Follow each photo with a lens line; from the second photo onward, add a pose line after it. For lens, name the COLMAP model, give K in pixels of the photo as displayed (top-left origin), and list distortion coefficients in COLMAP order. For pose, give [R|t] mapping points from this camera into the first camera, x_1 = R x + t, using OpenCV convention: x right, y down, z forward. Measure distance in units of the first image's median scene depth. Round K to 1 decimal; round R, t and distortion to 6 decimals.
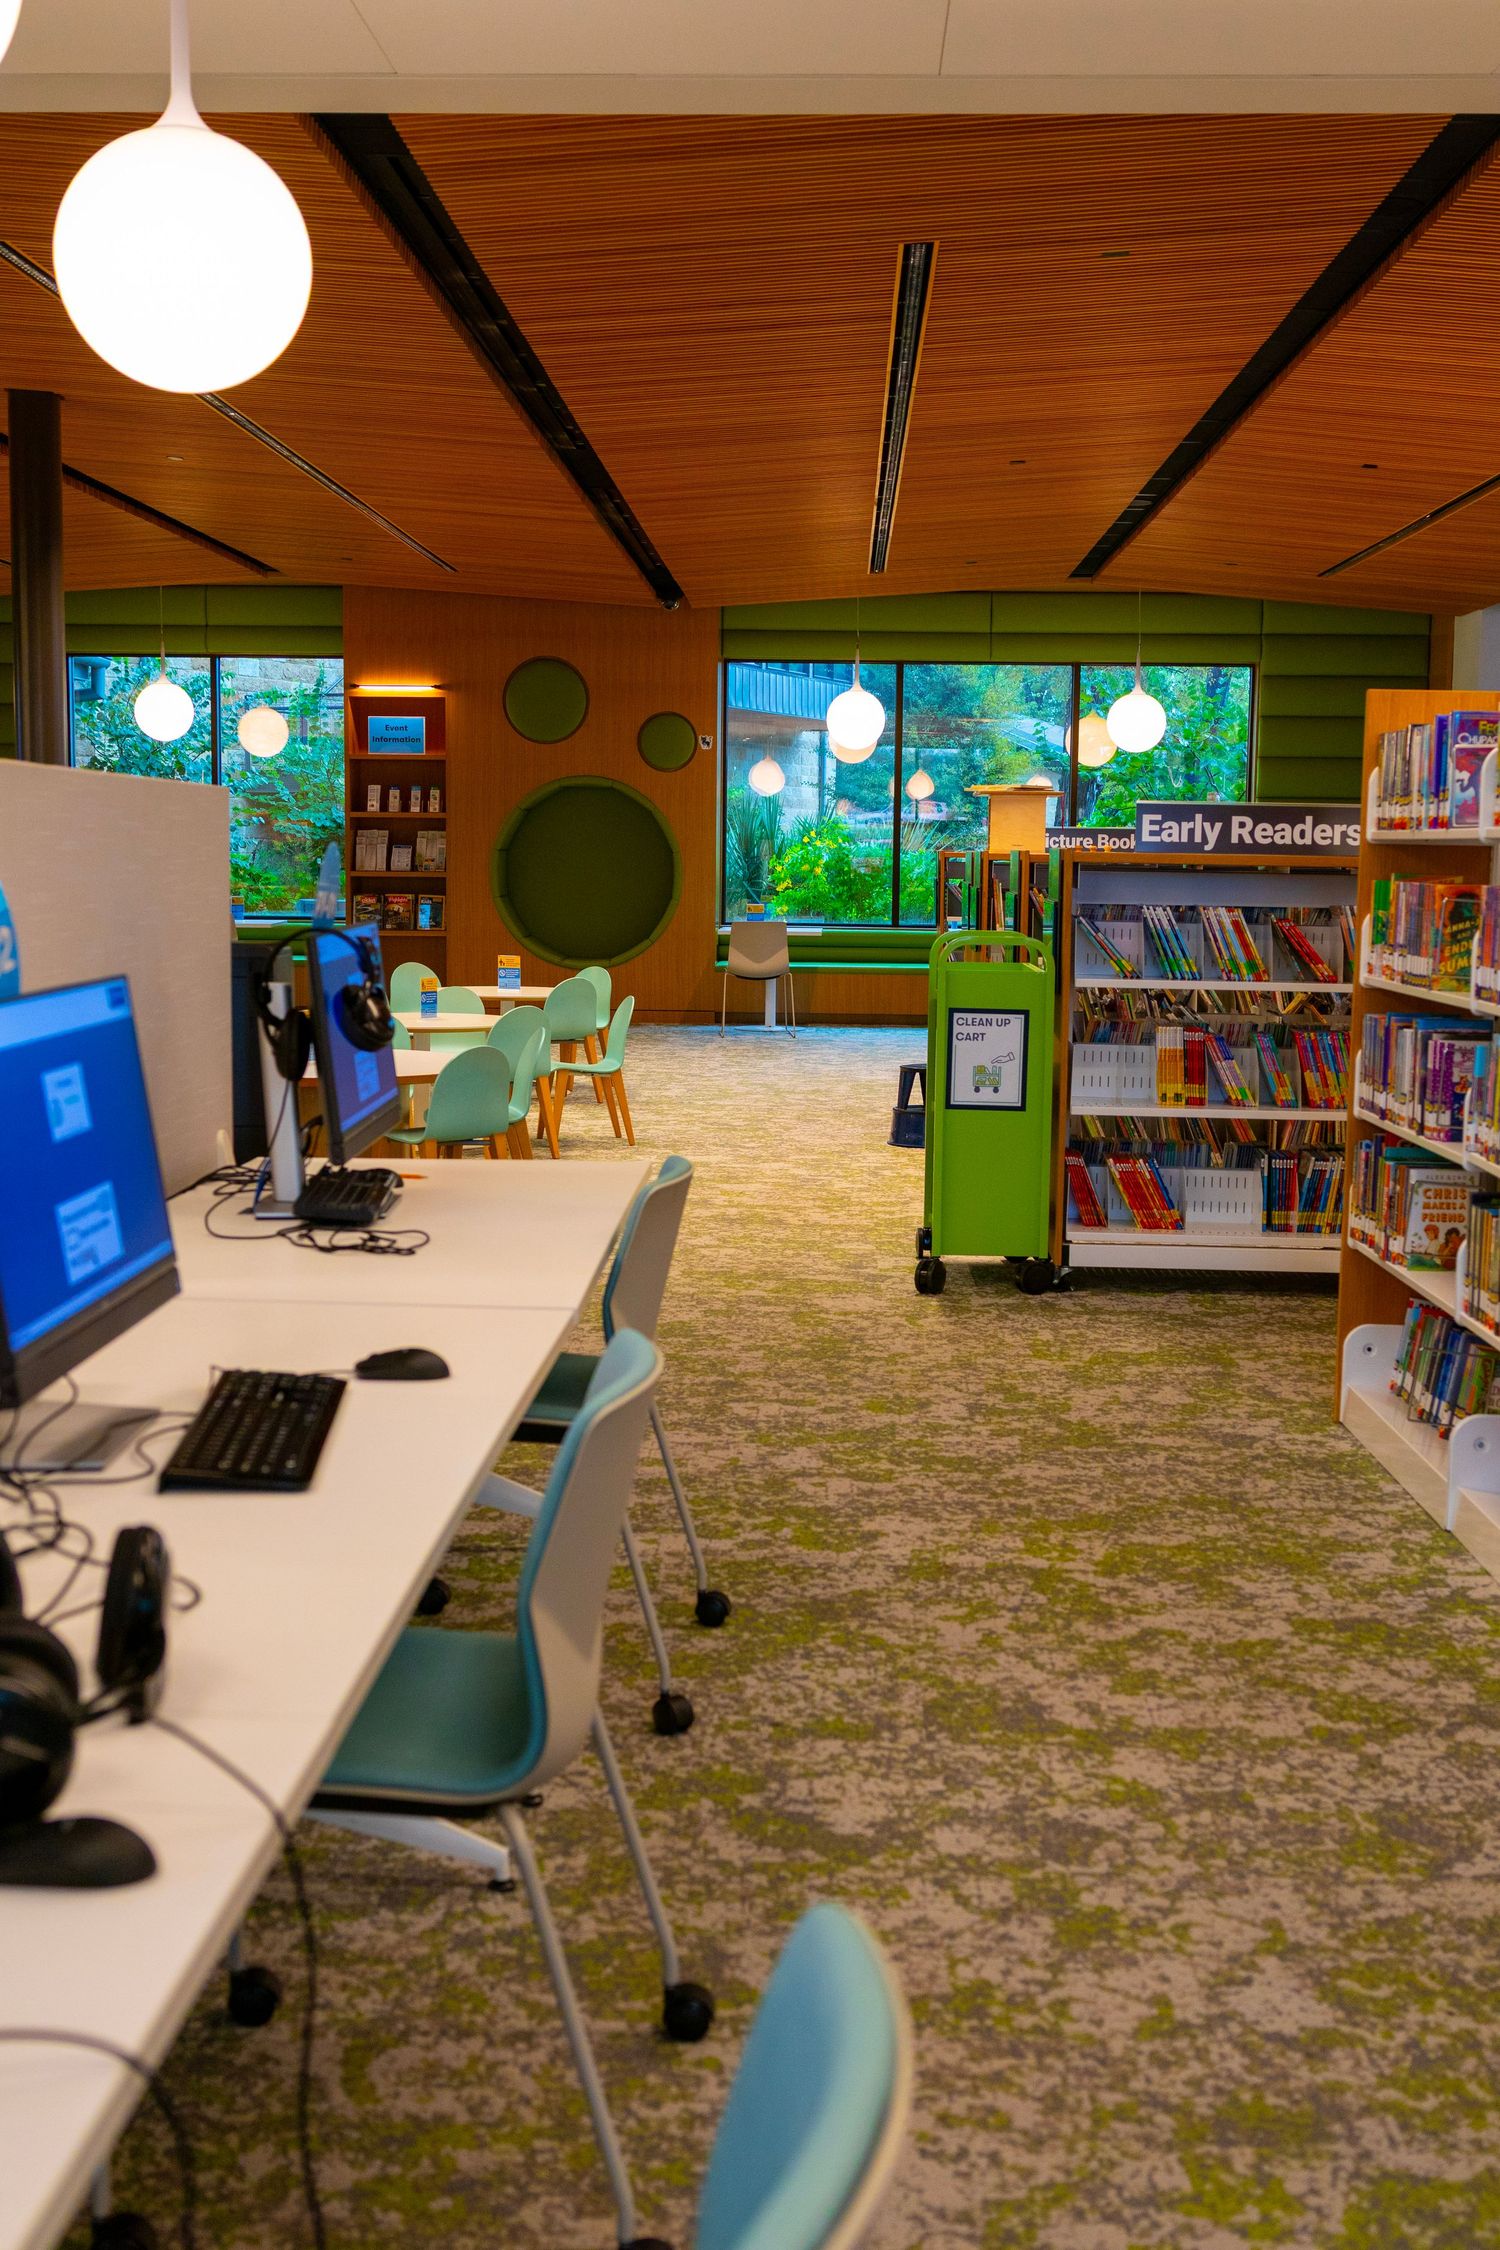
lens RADIAL K [[2507.4, 0, 748.8], [0, 2507.4, 1135.0], [0, 0, 1]] dist [-0.013774, 0.000000]
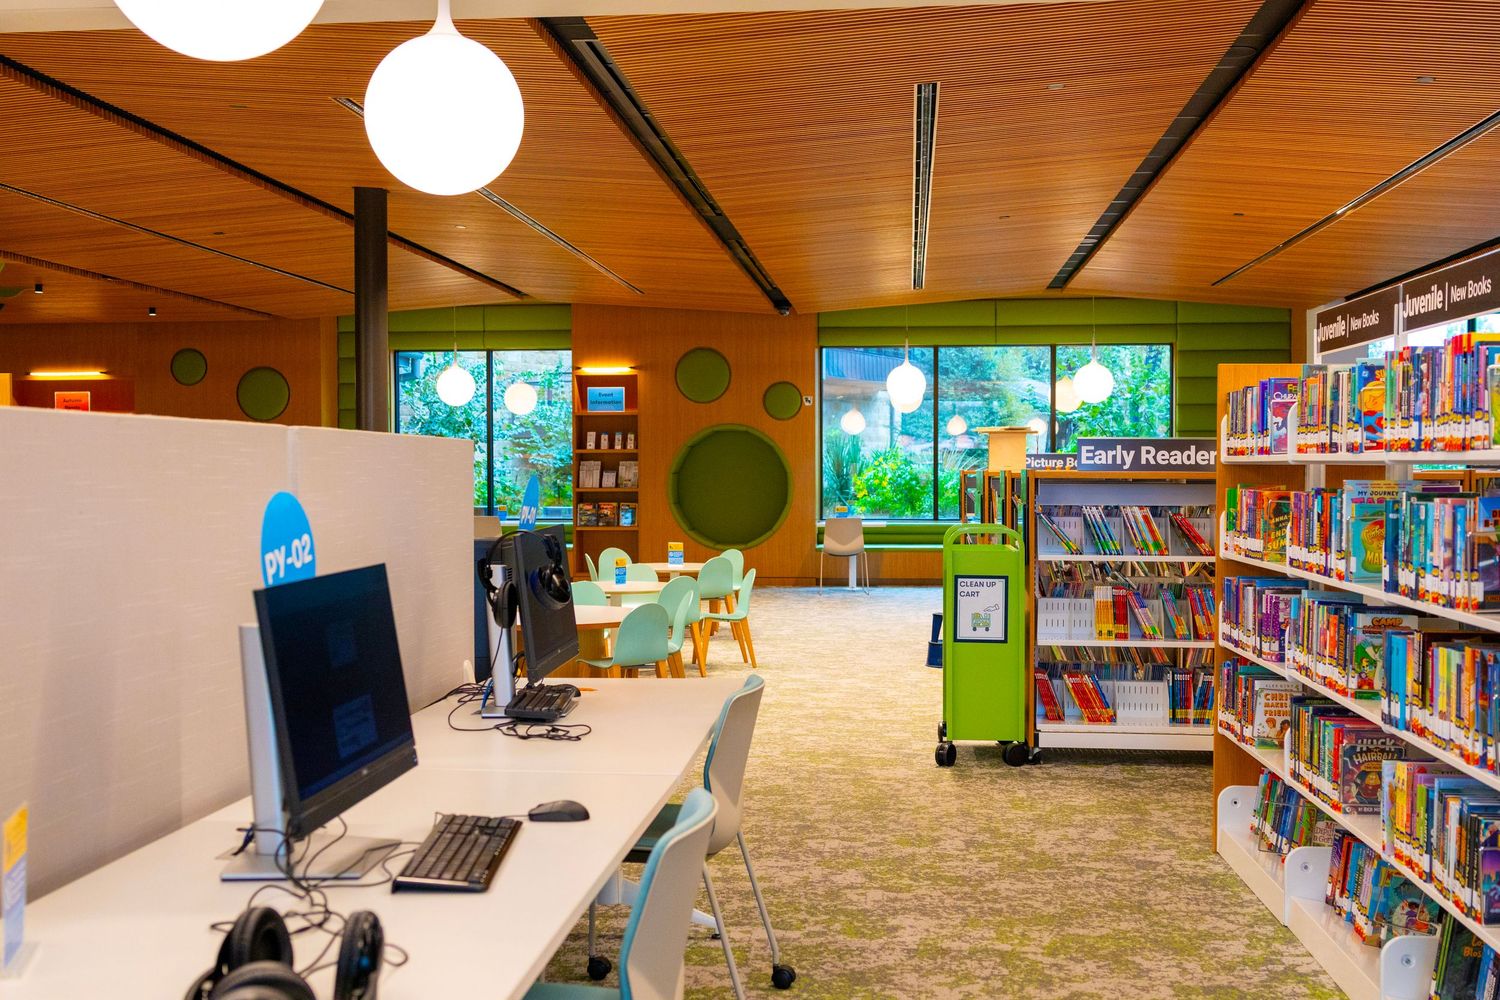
lens RADIAL K [[1671.6, 0, 743.0], [0, 1671.6, 499.0], [0, 0, 1]] dist [-0.013774, 0.000000]
pose [[0.998070, -0.012779, -0.060775, 0.014164], [0.006884, 0.995335, -0.096230, -0.000266], [0.061721, 0.095626, 0.993502, -0.014072]]
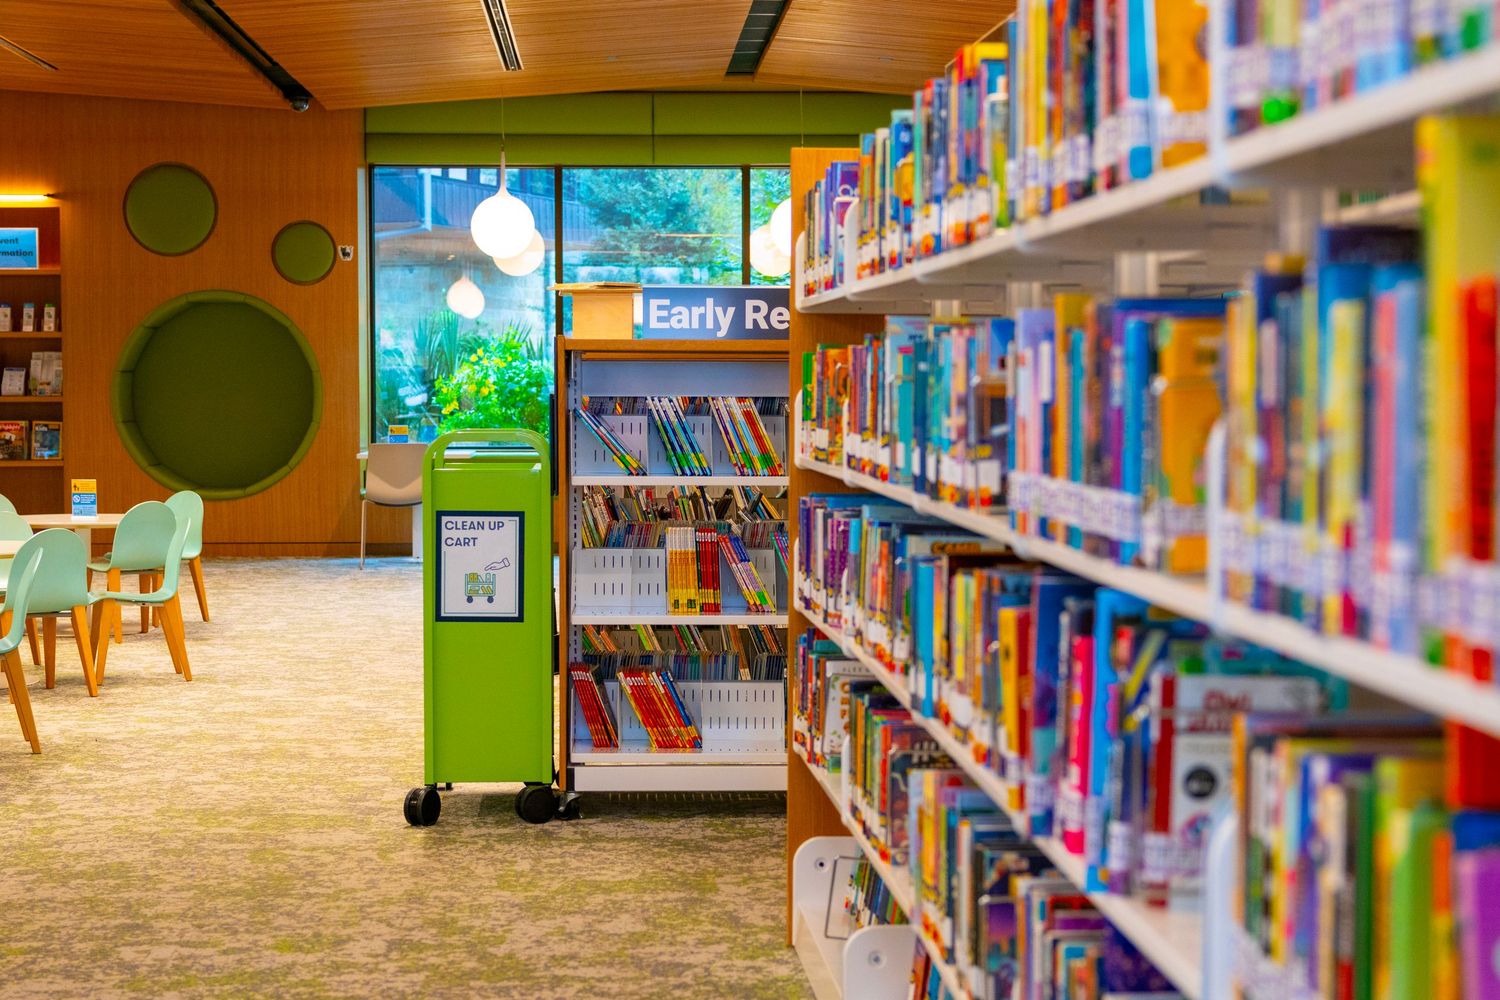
lens RADIAL K [[2691.4, 0, 742.7], [0, 2691.4, 491.4], [0, 0, 1]] dist [-0.040431, 0.000000]
pose [[0.994975, -0.017454, 0.098595, 0.094763], [0.024392, 0.997276, -0.069612, 0.013320], [-0.097111, 0.071667, 0.992690, 0.014977]]
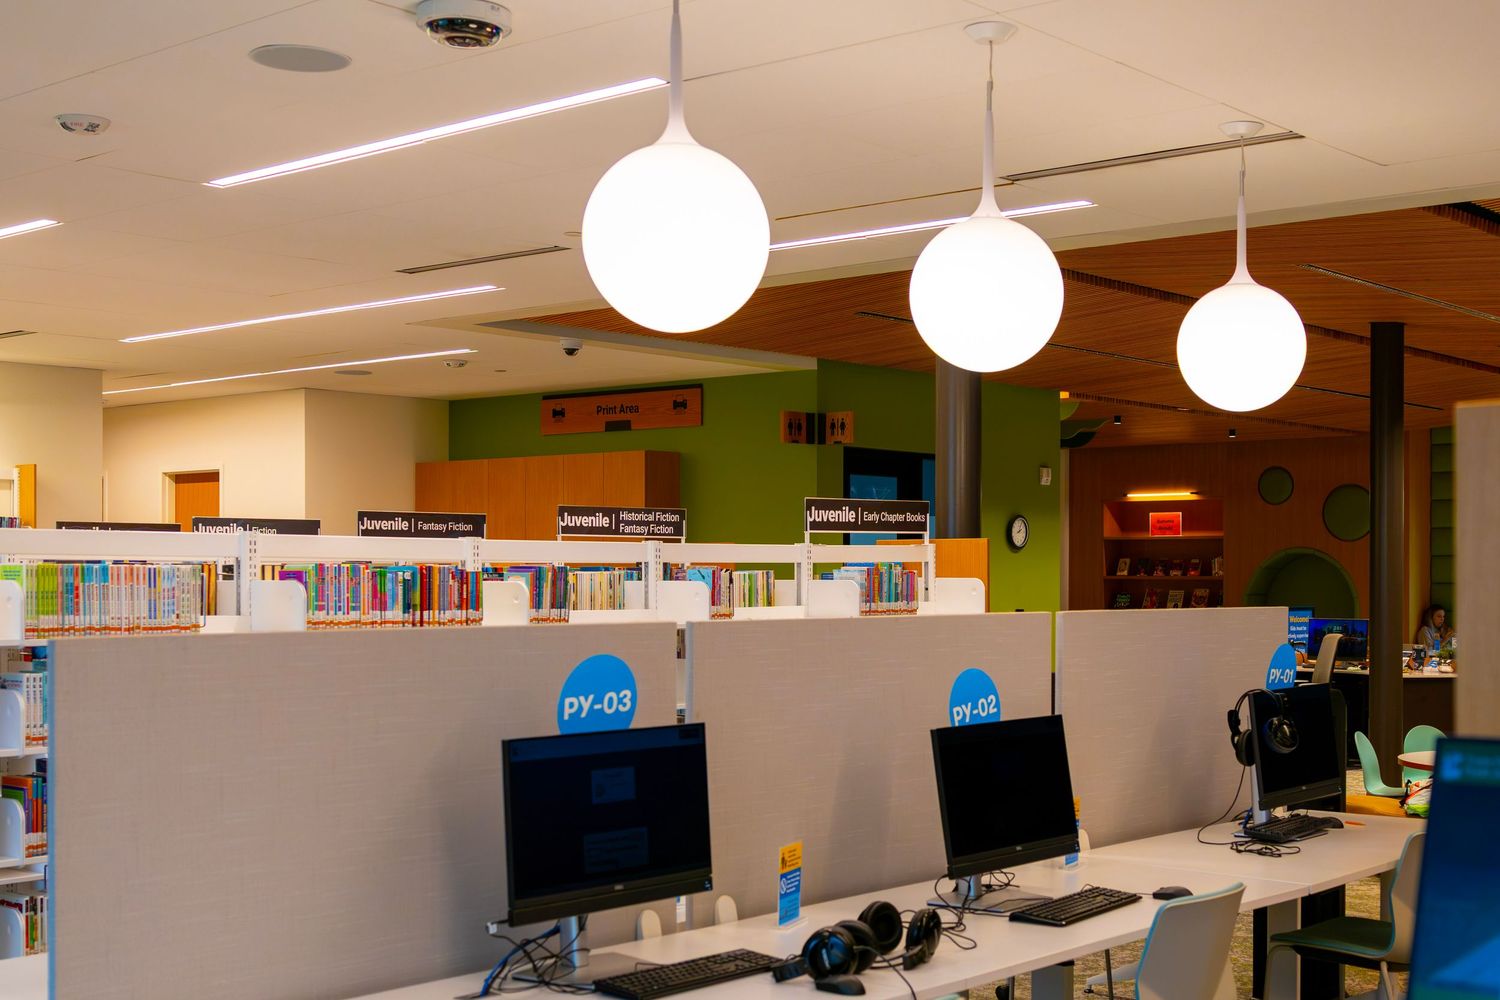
lens RADIAL K [[1820.8, 0, 753.5], [0, 1820.8, 503.5], [0, 0, 1]] dist [-0.020134, 0.000000]
pose [[0.772271, -0.034359, -0.634364, 0.207013], [-0.067790, 0.988379, -0.136060, -0.002280], [0.631666, 0.148079, 0.760967, -0.174660]]
